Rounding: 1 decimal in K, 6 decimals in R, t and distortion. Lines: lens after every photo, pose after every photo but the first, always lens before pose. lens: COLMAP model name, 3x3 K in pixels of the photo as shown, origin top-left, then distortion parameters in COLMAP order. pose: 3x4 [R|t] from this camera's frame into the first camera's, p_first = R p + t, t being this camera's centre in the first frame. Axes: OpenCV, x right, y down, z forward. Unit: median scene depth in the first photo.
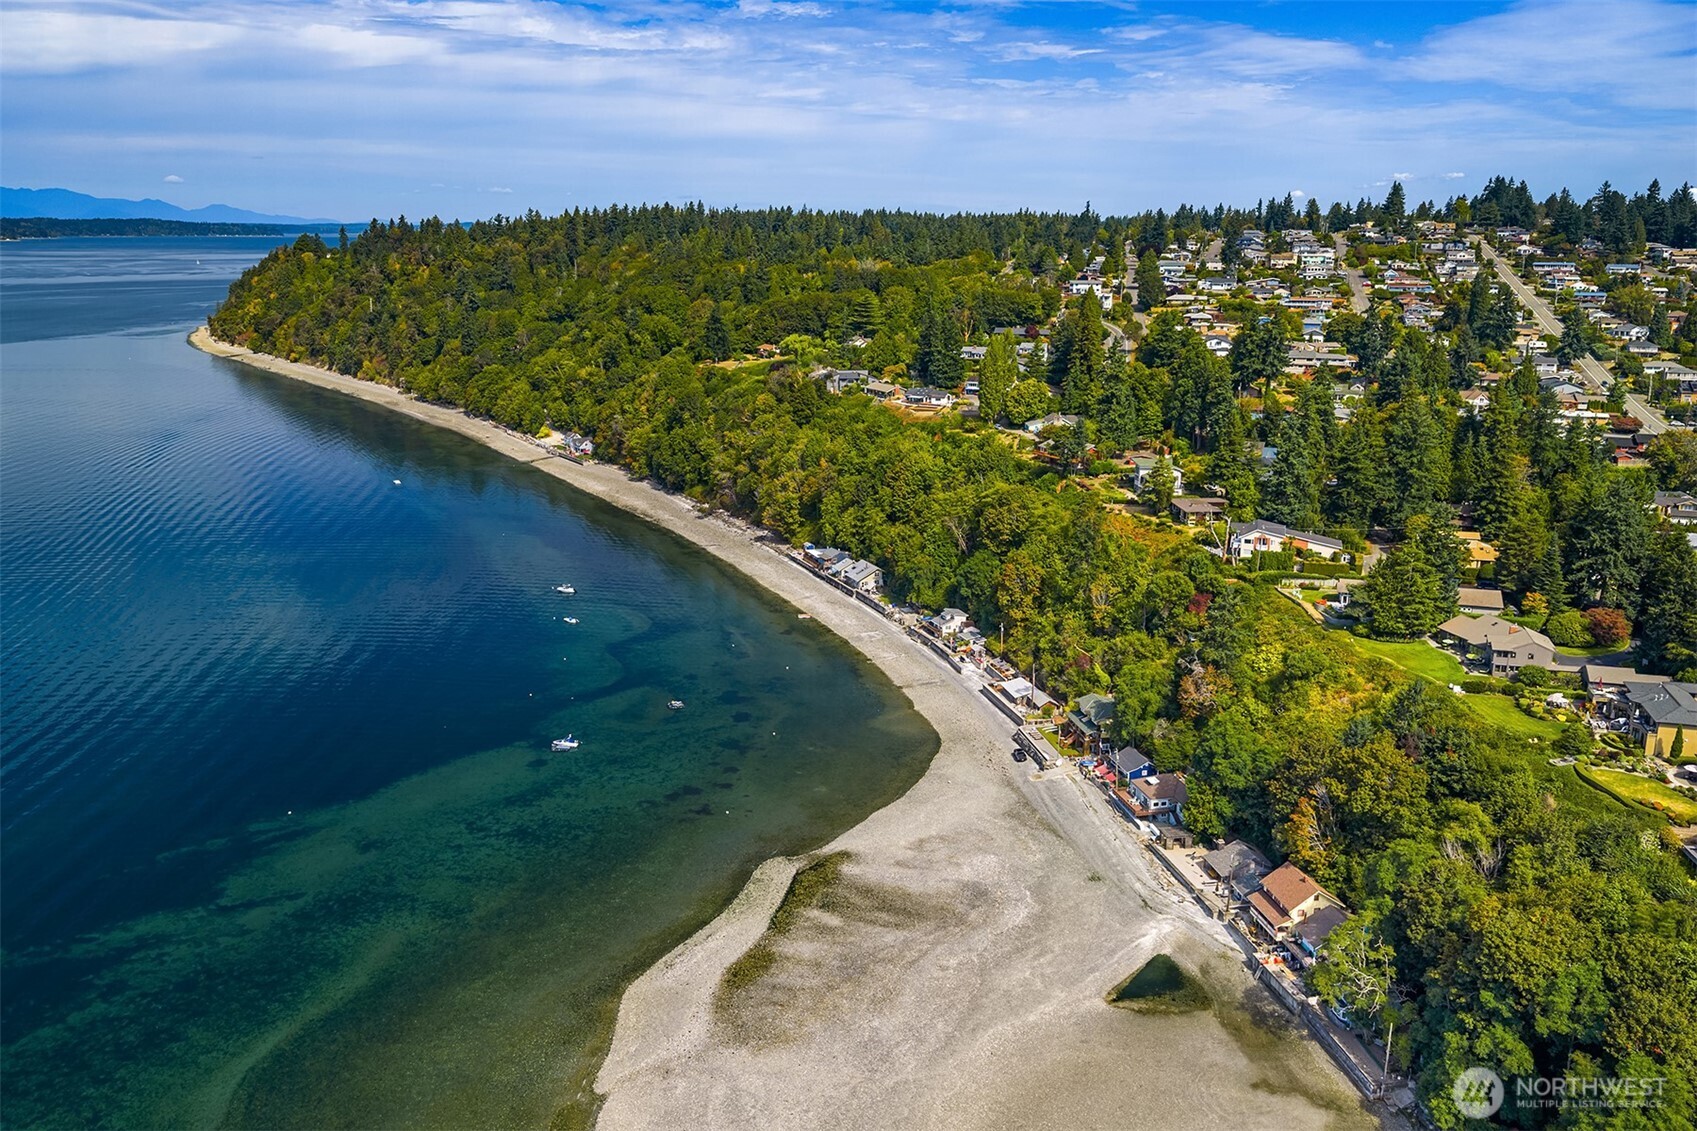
lens RADIAL K [[1364.7, 0, 848.5], [0, 1364.7, 565.5], [0, 0, 1]] dist [0.029365, -0.053473]
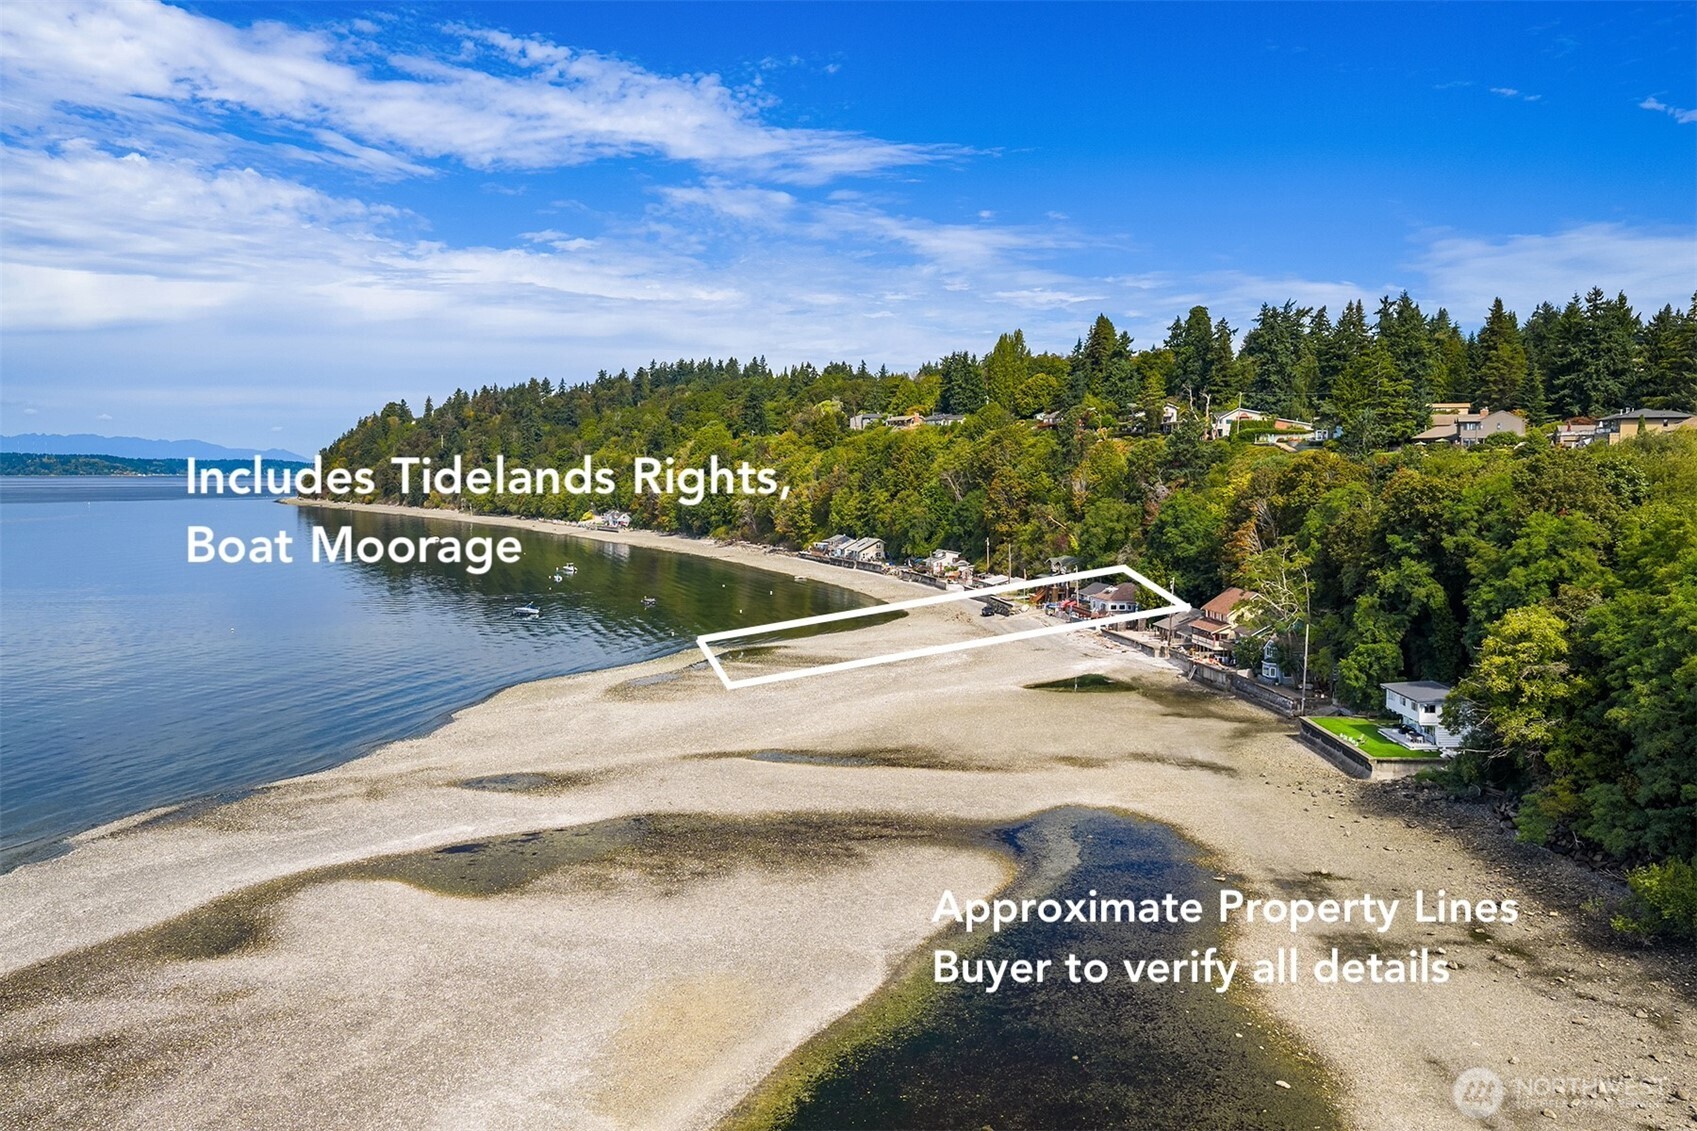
lens RADIAL K [[1364.7, 0, 848.5], [0, 1364.7, 565.5], [0, 0, 1]] dist [0.029365, -0.053473]
pose [[0.998088, 0.003212, -0.061719, 0.072647], [-0.013614, 0.985544, -0.168870, 0.225408], [0.060285, 0.169387, 0.983704, 0.036785]]
